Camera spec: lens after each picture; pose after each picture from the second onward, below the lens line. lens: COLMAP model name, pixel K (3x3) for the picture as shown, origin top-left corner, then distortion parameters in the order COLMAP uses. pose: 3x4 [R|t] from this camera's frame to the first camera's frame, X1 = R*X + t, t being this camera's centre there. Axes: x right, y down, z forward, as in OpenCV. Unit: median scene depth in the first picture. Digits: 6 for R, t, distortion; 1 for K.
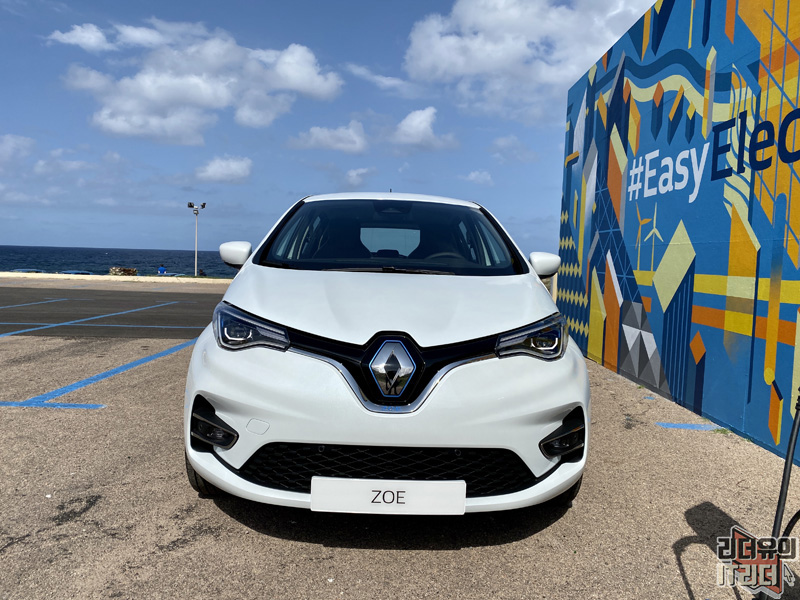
lens RADIAL K [[616.0, 0, 383.3], [0, 616.0, 293.9], [0, 0, 1]] dist [0.042379, -0.054706]
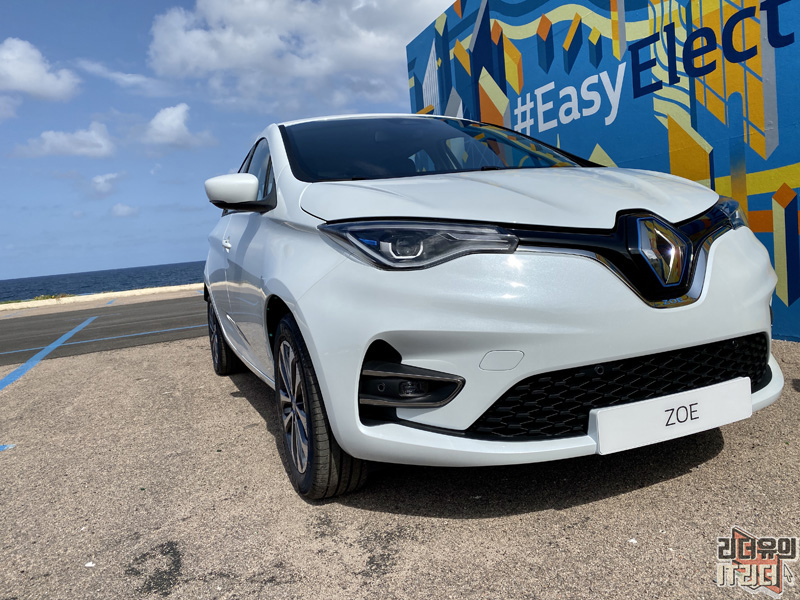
lens RADIAL K [[616.0, 0, 378.0], [0, 616.0, 291.0], [0, 0, 1]] dist [0.042379, -0.054706]
pose [[0.929265, -0.144529, 0.339968, -0.295457], [0.144126, 0.989202, 0.026582, 0.051098], [-0.340139, 0.024297, 0.940061, 0.201538]]
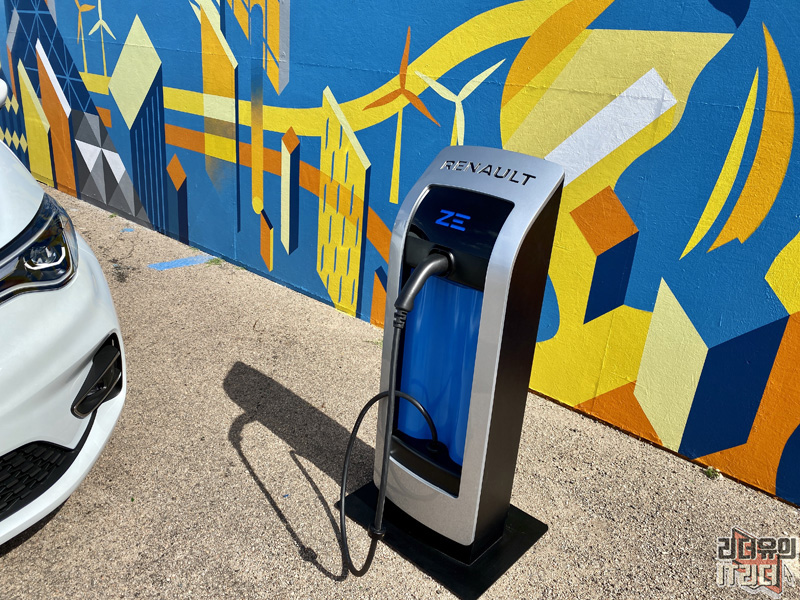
lens RADIAL K [[616.0, 0, 405.1], [0, 616.0, 300.7], [0, 0, 1]] dist [0.042379, -0.054706]
pose [[0.635955, -0.255475, 0.728213, 0.008574], [-0.015285, 0.939261, 0.342864, -0.062159], [-0.771575, -0.229176, 0.593423, 0.176773]]
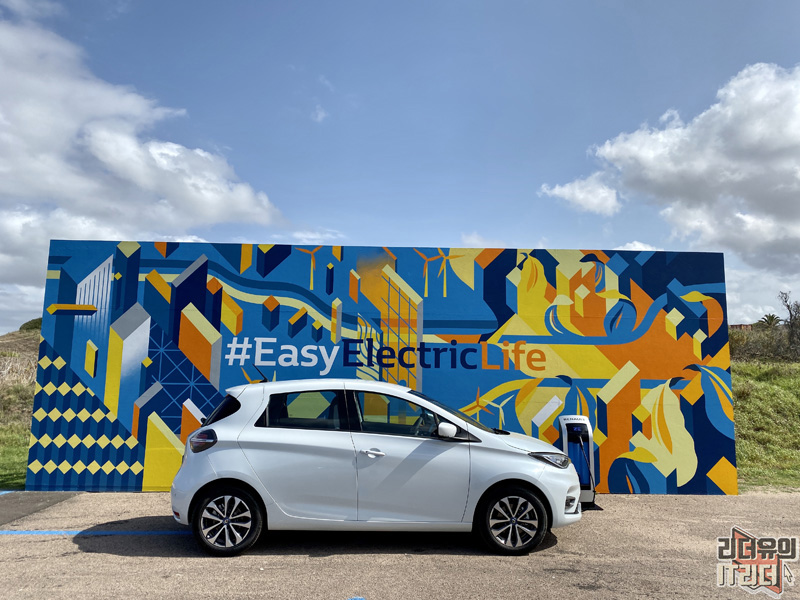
lens RADIAL K [[616.0, 0, 395.2], [0, 616.0, 278.8], [0, 0, 1]] dist [0.042379, -0.054706]
pose [[-0.038520, 0.131228, 0.990604, -1.622493], [0.045543, 0.990540, -0.129448, -0.218828], [-0.998219, 0.040129, -0.044132, 1.011322]]
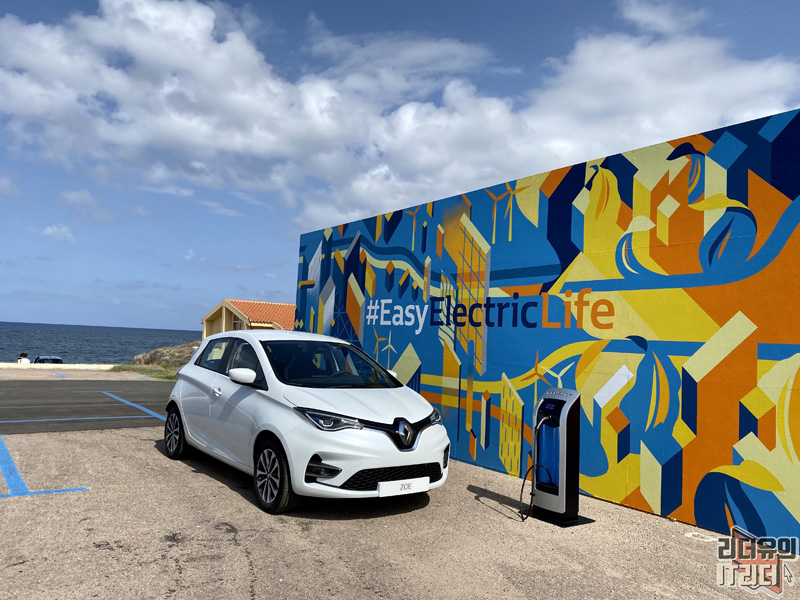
lens RADIAL K [[616.0, 0, 385.8], [0, 616.0, 284.2], [0, 0, 1]] dist [0.042379, -0.054706]
pose [[0.809842, 0.062060, 0.583357, -0.778063], [0.012428, 0.992351, -0.122824, -0.085568], [-0.586517, 0.106718, 0.802876, -0.510953]]
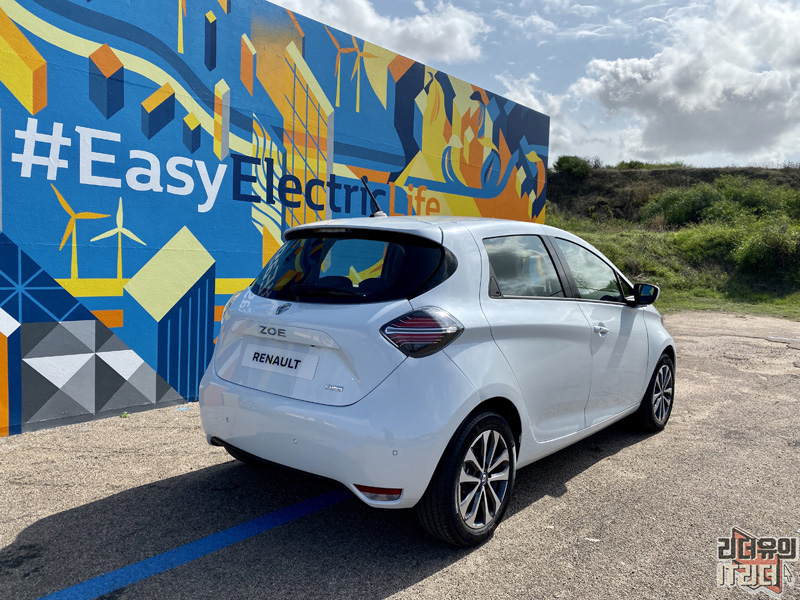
lens RADIAL K [[616.0, 0, 399.5], [0, 616.0, 301.4], [0, 0, 1]] dist [0.042379, -0.054706]
pose [[-0.763725, -0.101816, 0.637462, -0.546613], [-0.017955, 0.990452, 0.136685, -0.174967], [-0.645292, 0.092945, -0.758261, 1.903214]]
